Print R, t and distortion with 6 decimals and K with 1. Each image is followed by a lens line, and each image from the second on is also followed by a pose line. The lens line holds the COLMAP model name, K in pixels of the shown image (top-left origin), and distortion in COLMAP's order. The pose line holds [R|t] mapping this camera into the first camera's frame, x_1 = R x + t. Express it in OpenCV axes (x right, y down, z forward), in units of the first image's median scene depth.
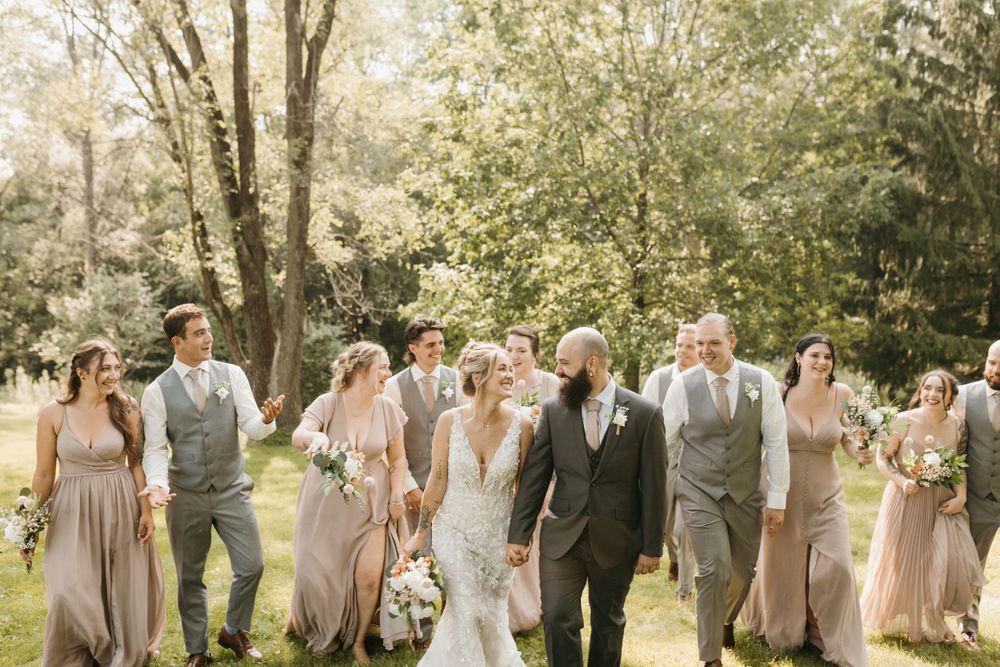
lens RADIAL K [[944.3, 0, 494.1], [0, 944.3, 318.3], [0, 0, 1]] dist [0.000066, 0.000000]
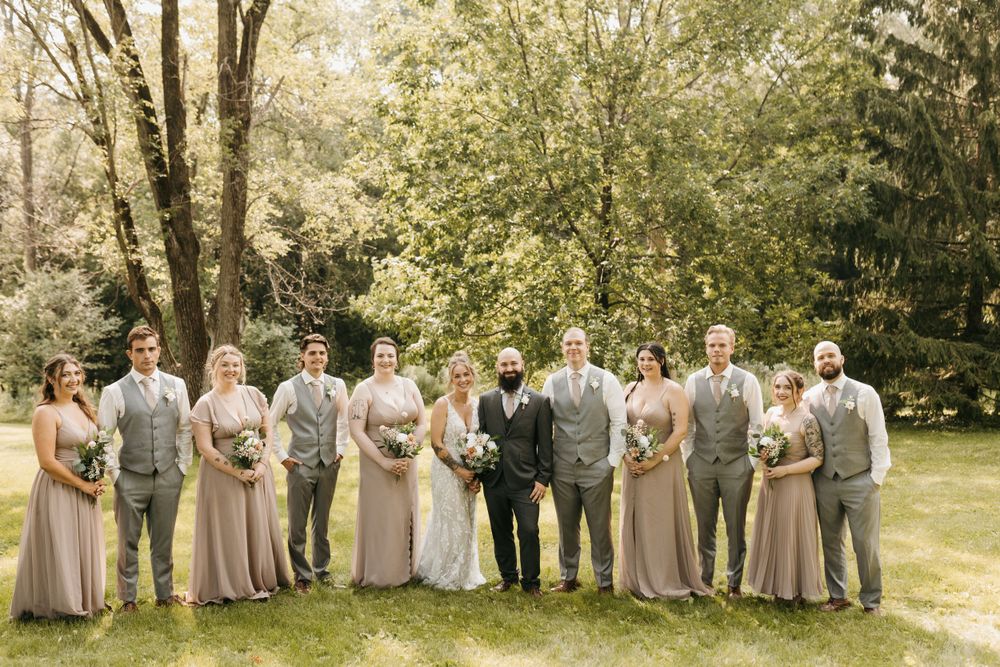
lens RADIAL K [[944.3, 0, 502.2], [0, 944.3, 329.9], [0, 0, 1]] dist [0.000066, 0.000000]
pose [[0.998889, 0.002956, 0.047042, 0.009128], [-0.003445, 0.999941, 0.010321, 0.001597], [-0.047009, -0.010471, 0.998840, 0.068523]]
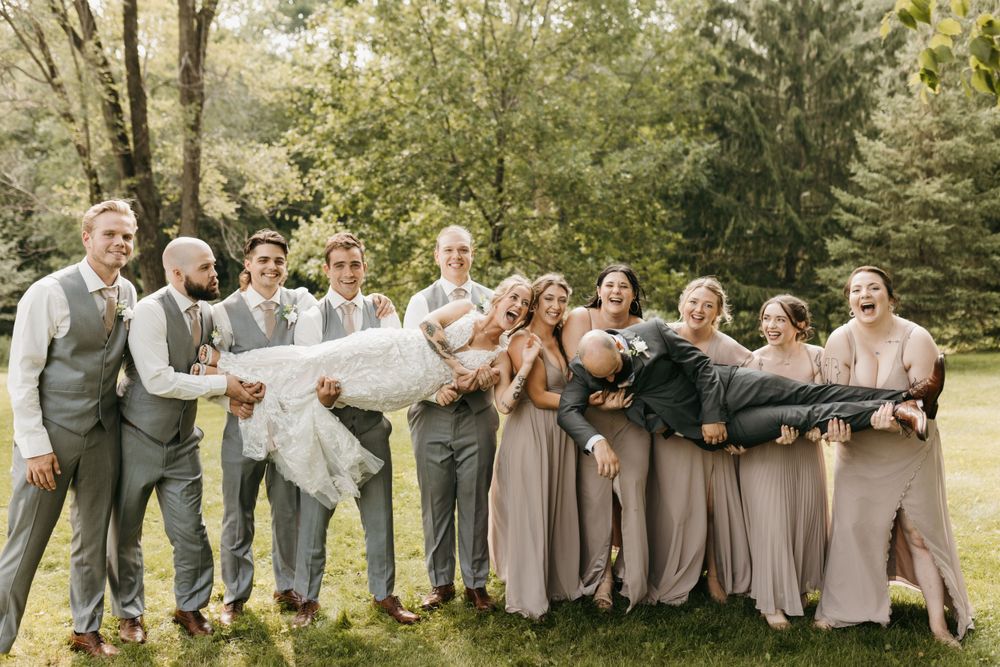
lens RADIAL K [[944.3, 0, 495.9], [0, 944.3, 337.4], [0, 0, 1]] dist [0.000066, 0.000000]
pose [[0.986905, -0.009473, 0.161024, -0.034746], [-0.001710, 0.997604, 0.069168, 0.001338], [-0.161293, -0.068537, 0.984524, -0.130854]]
